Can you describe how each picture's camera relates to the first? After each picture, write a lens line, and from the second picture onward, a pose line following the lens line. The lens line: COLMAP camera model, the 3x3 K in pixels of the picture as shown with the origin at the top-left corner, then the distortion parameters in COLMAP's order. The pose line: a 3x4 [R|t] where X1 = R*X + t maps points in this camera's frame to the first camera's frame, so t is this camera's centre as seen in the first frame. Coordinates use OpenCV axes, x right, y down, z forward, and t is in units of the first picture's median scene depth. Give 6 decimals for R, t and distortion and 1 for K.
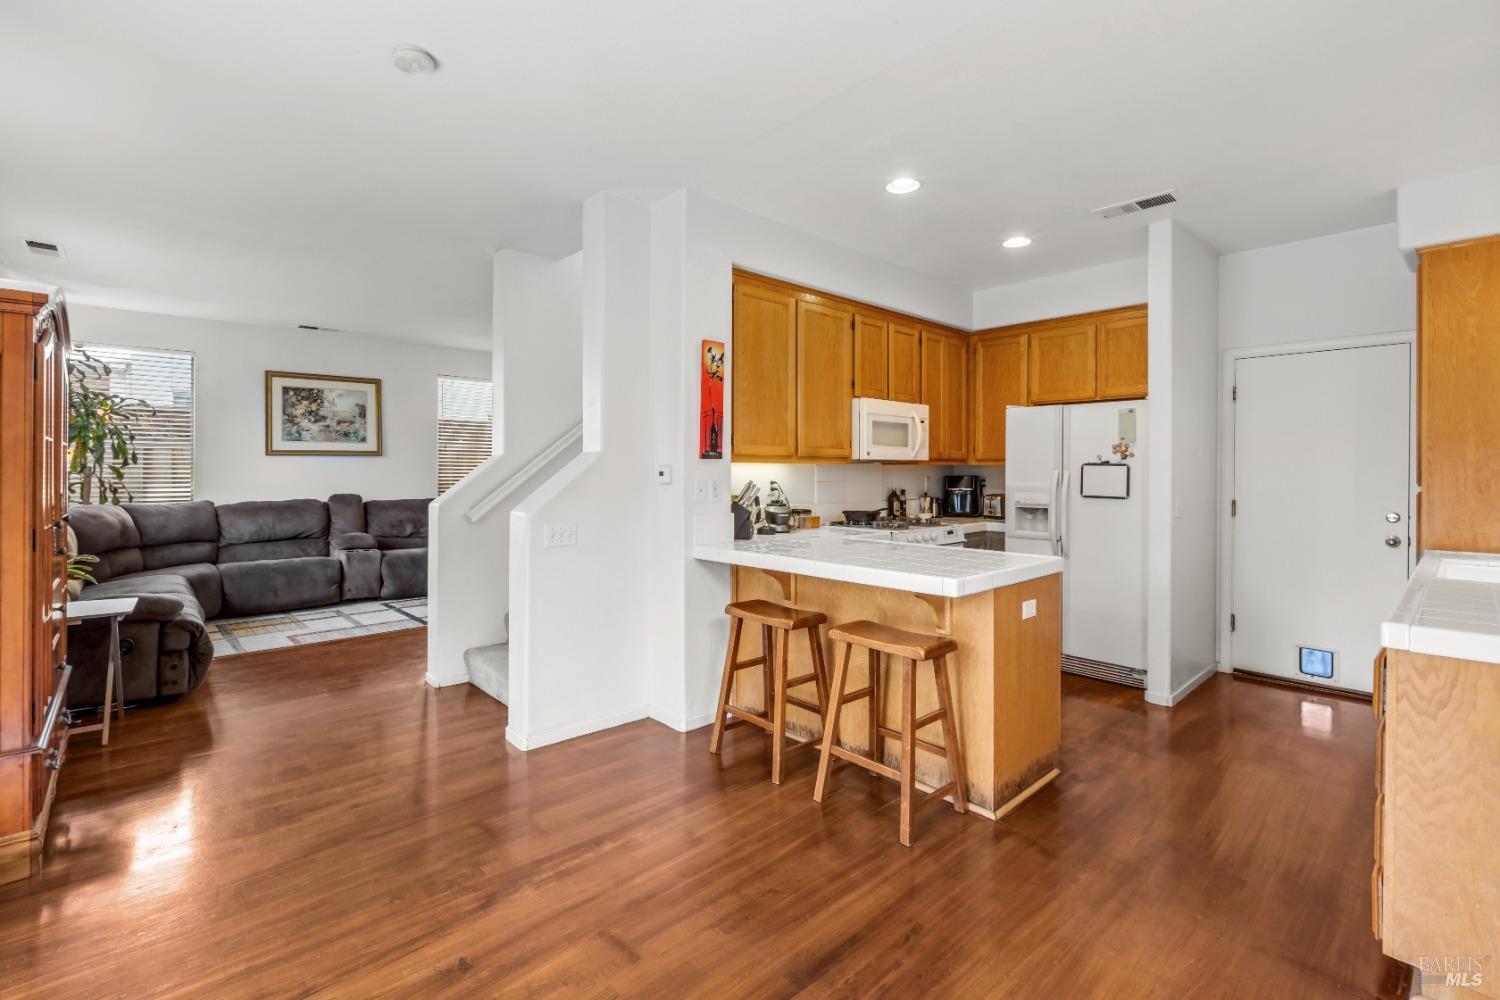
lens RADIAL K [[671.8, 0, 761.0], [0, 671.8, 475.4], [0, 0, 1]] dist [-0.000236, -0.000068]
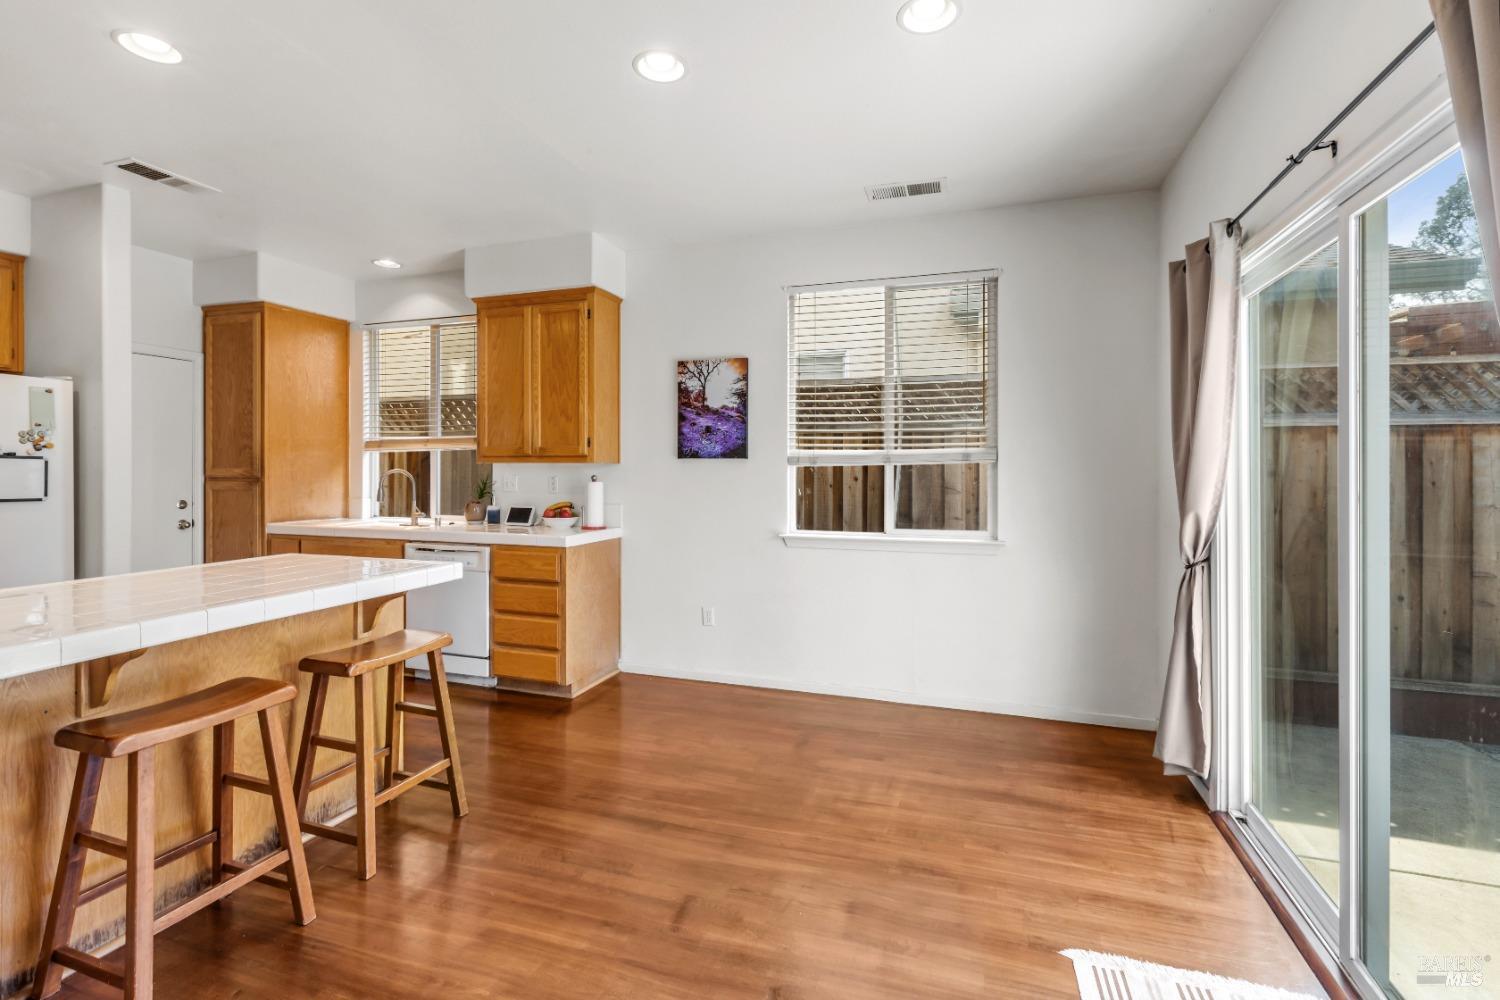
lens RADIAL K [[671.8, 0, 750.9], [0, 671.8, 465.7], [0, 0, 1]] dist [-0.000236, -0.000068]
pose [[-0.468065, 0.000908, 0.883693, -0.631043], [0.001140, 0.999999, -0.000424, -0.006243], [-0.883693, 0.000809, -0.468066, 0.732203]]
